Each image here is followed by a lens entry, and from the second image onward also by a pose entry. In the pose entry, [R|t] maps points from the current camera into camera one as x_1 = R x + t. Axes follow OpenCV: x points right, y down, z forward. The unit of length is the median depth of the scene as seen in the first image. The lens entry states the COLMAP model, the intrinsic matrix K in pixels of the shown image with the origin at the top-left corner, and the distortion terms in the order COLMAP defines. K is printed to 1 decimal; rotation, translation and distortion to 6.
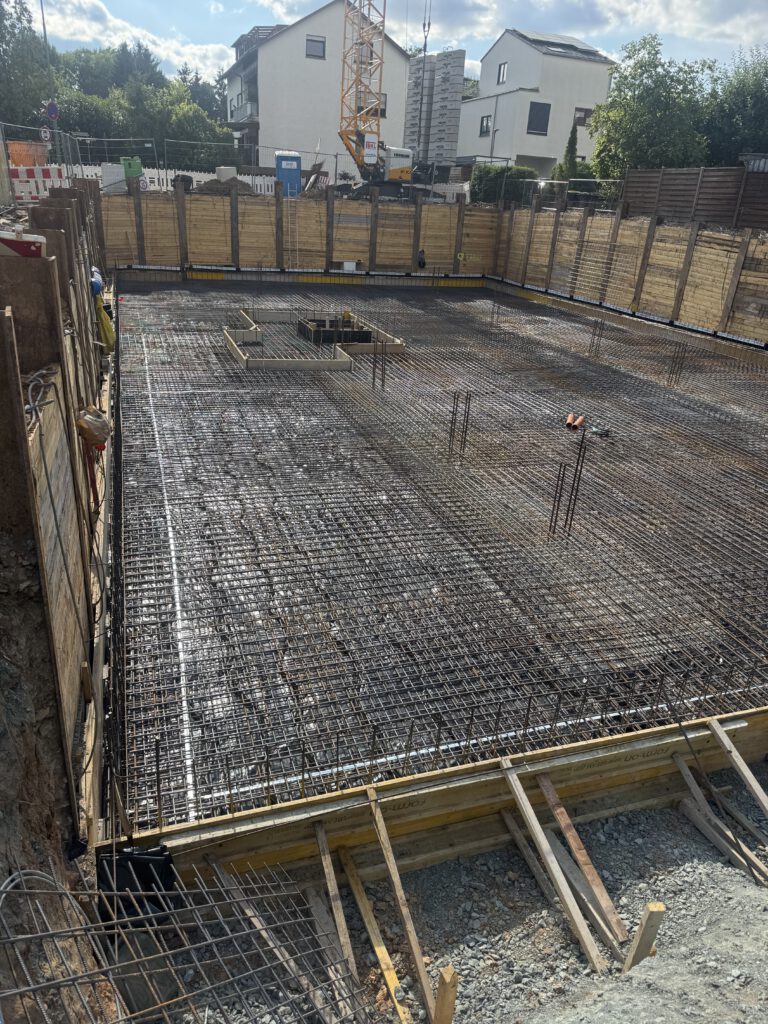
lens RADIAL K [[721.9, 0, 384.0], [0, 721.9, 512.0], [0, 0, 1]] dist [0.071418, -0.098943]
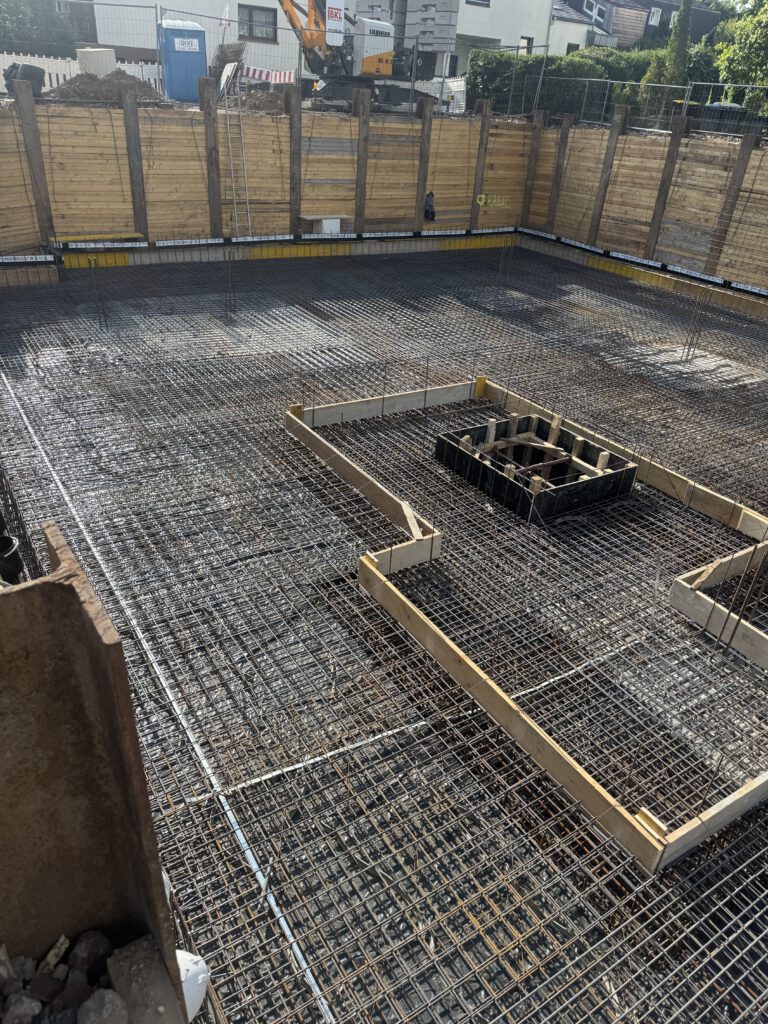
lens RADIAL K [[720.8, 0, 384.0], [0, 720.8, 512.0], [0, 0, 1]] dist [0.004143, 0.002512]
pose [[0.969720, -0.117296, 0.214209, -0.160023], [0.087371, 0.985682, 0.144212, -0.182841], [-0.228058, -0.121130, 0.966083, 0.372086]]
